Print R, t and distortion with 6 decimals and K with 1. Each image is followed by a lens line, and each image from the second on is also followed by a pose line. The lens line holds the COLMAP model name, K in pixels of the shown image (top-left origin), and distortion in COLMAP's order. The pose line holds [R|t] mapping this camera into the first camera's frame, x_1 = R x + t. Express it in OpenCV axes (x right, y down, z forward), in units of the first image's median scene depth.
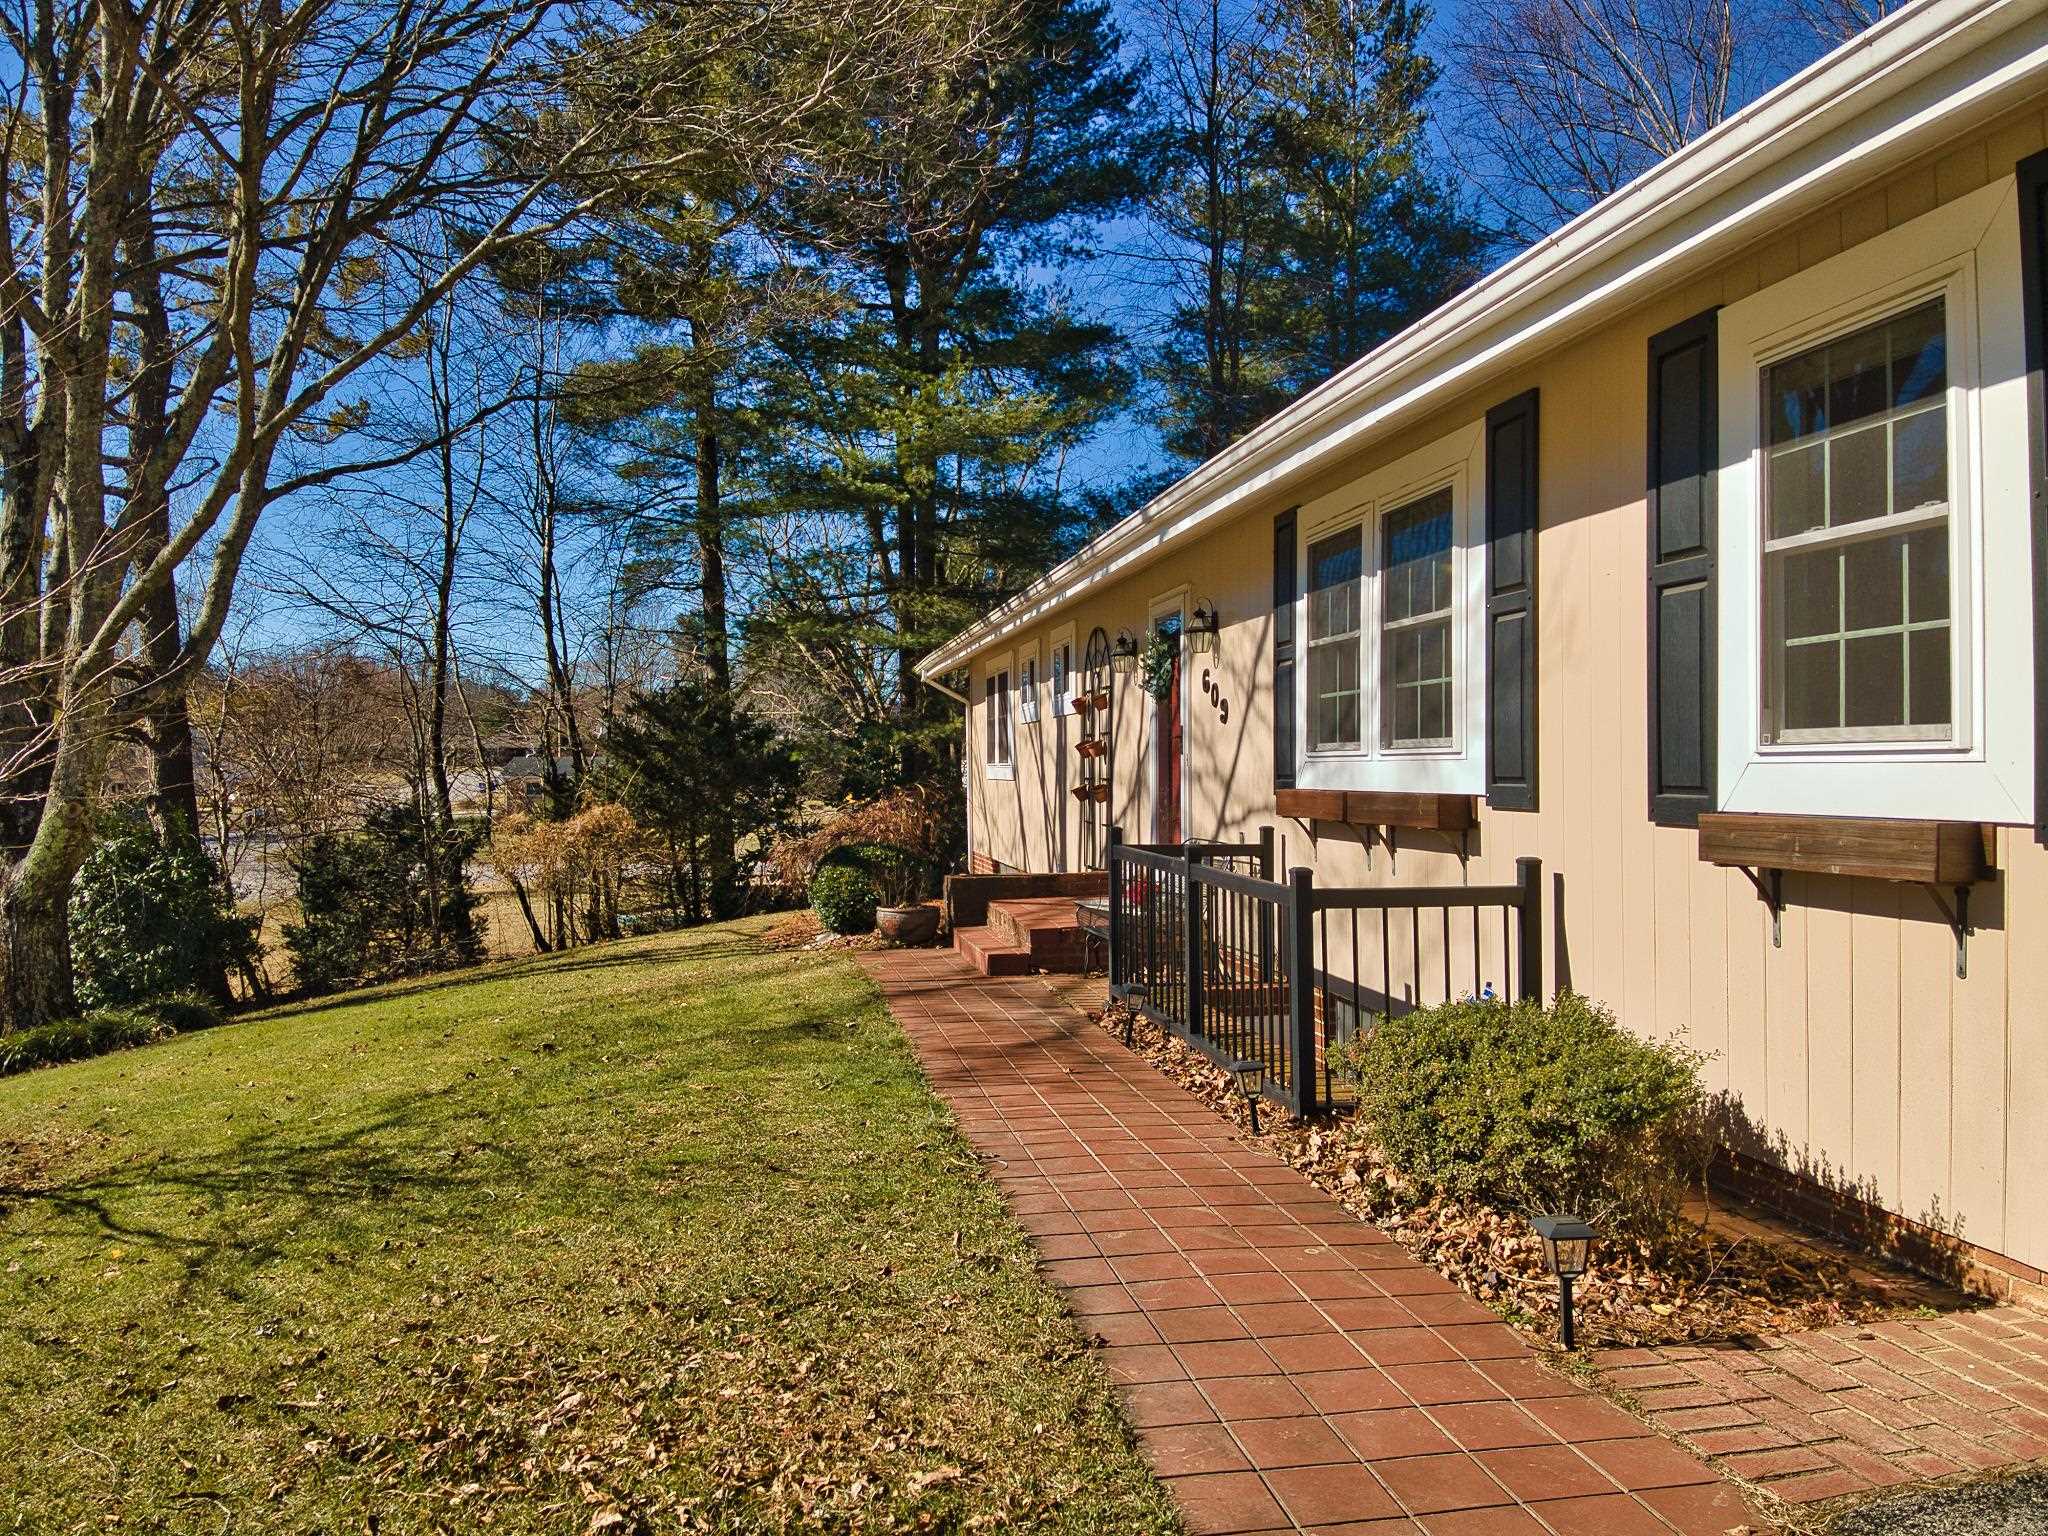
lens RADIAL K [[1499.6, 0, 1022.3], [0, 1499.6, 767.9], [0, 0, 1]] dist [0.100936, -0.194531]
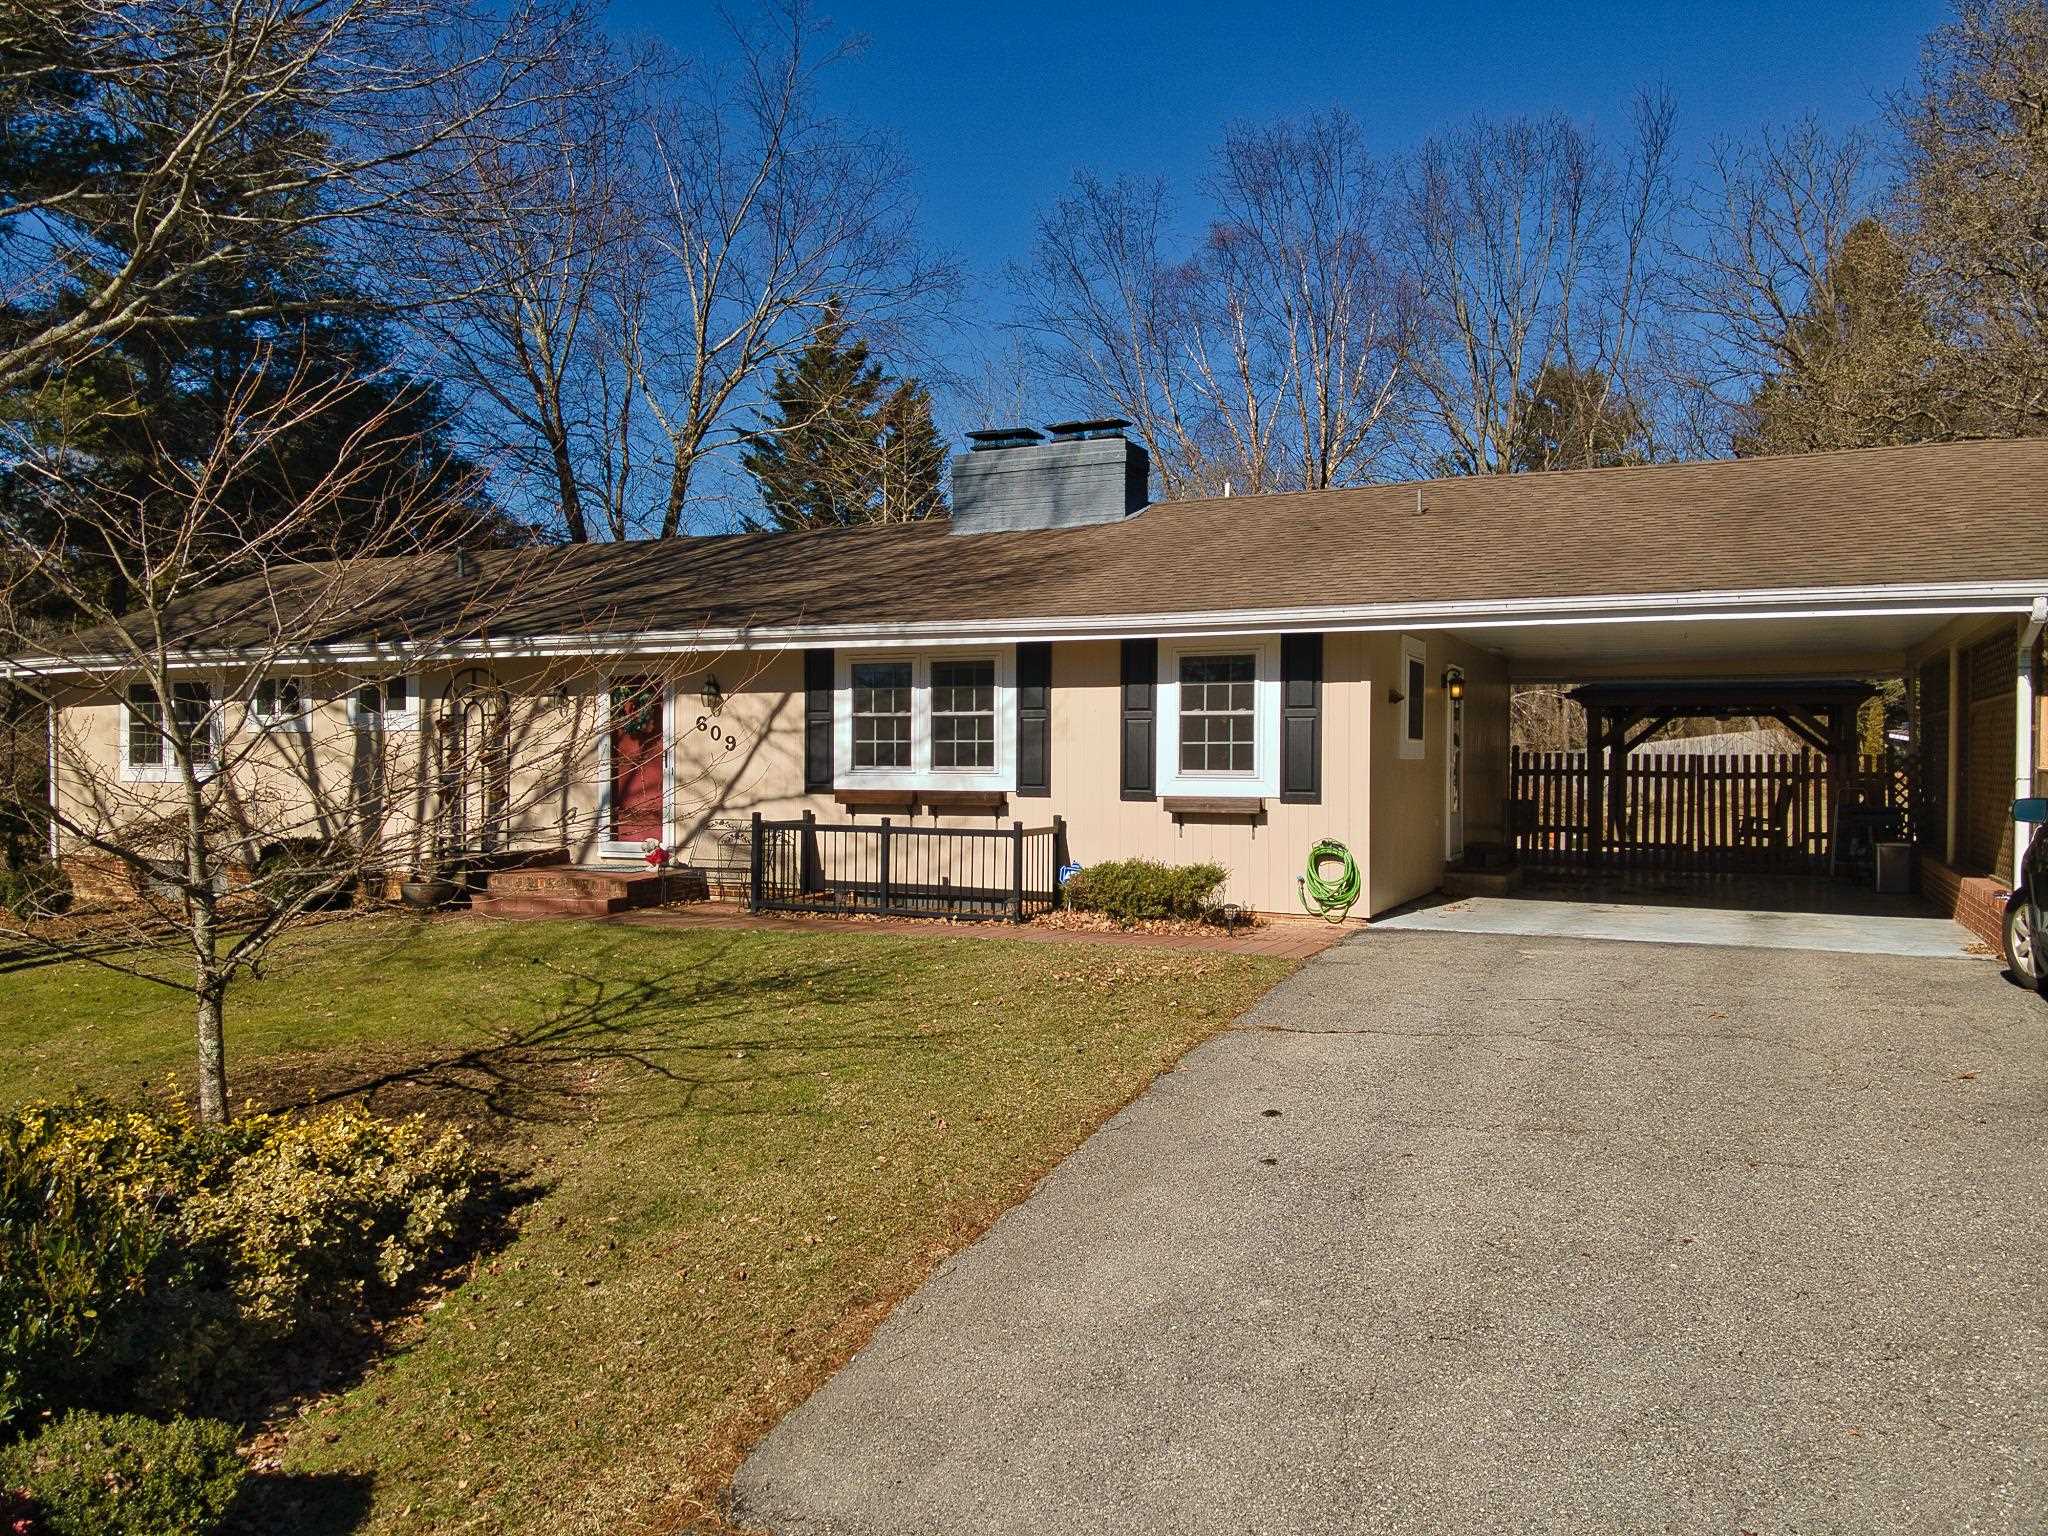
lens RADIAL K [[1499.6, 0, 987.8], [0, 1499.6, 754.2], [0, 0, 1]] dist [0.100936, -0.194531]
pose [[0.611610, 0.006847, 0.791130, -2.388428], [-0.006927, 0.999971, -0.003299, -0.047335], [-0.791129, -0.003462, 0.611640, -0.646426]]
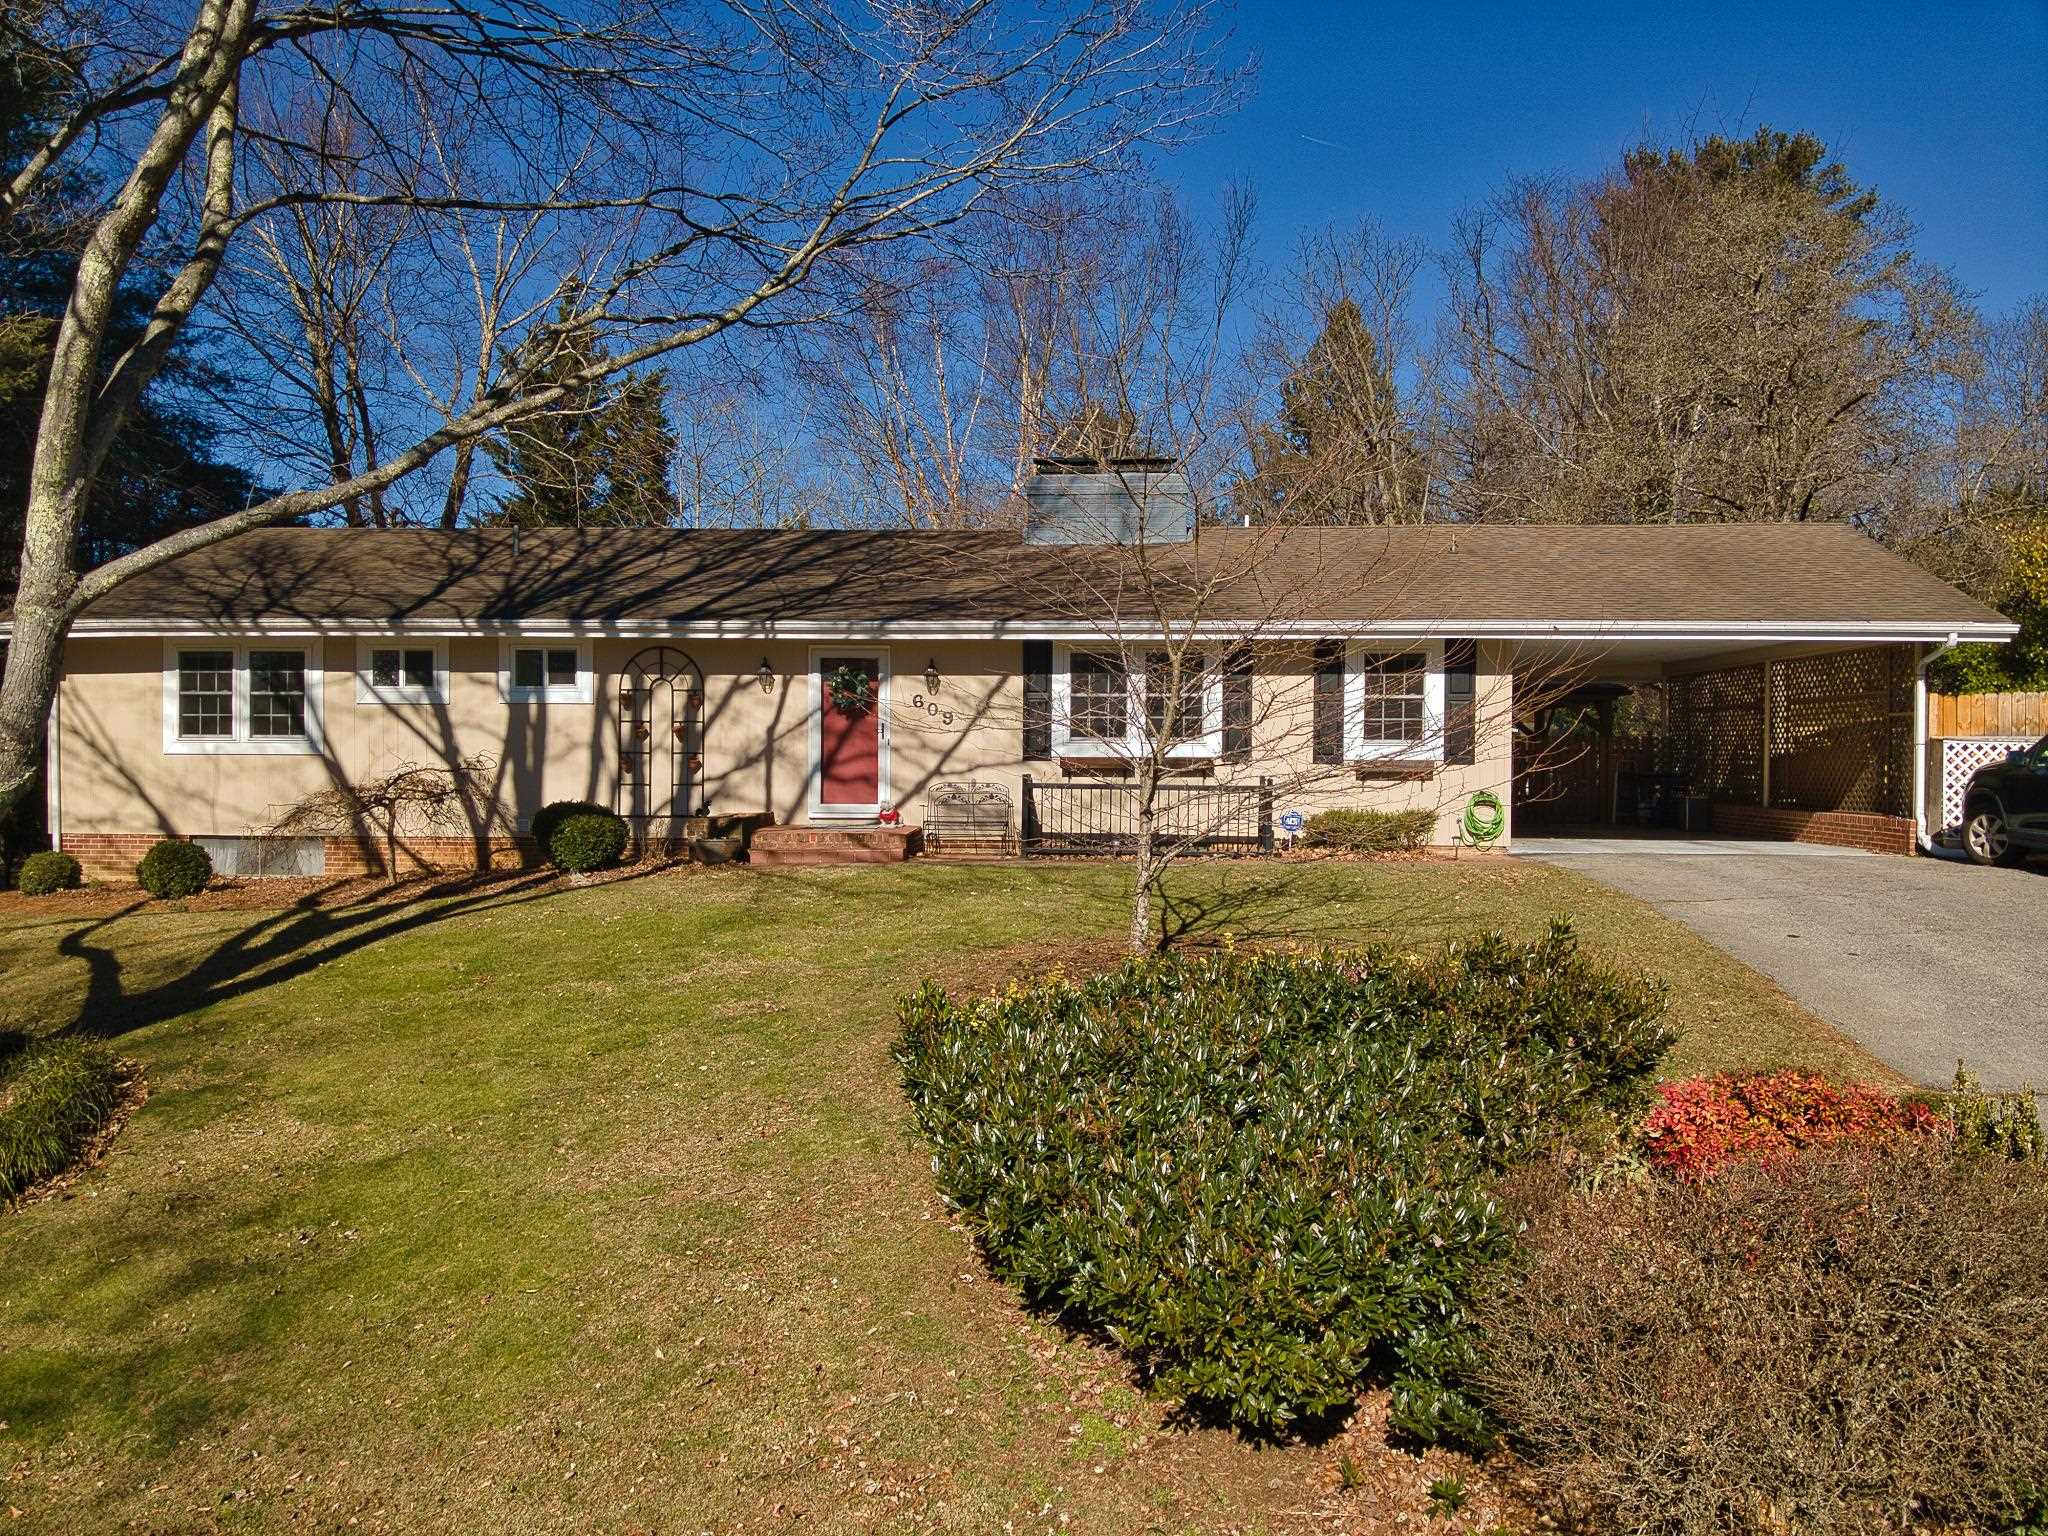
lens RADIAL K [[1499.6, 0, 1011.4], [0, 1499.6, 762.4], [0, 0, 1]] dist [0.100936, -0.194531]
pose [[0.259466, -0.000365, 0.965752, -4.028555], [-0.007931, 0.999965, 0.002509, 0.036990], [-0.965720, -0.008310, 0.259454, 0.910235]]
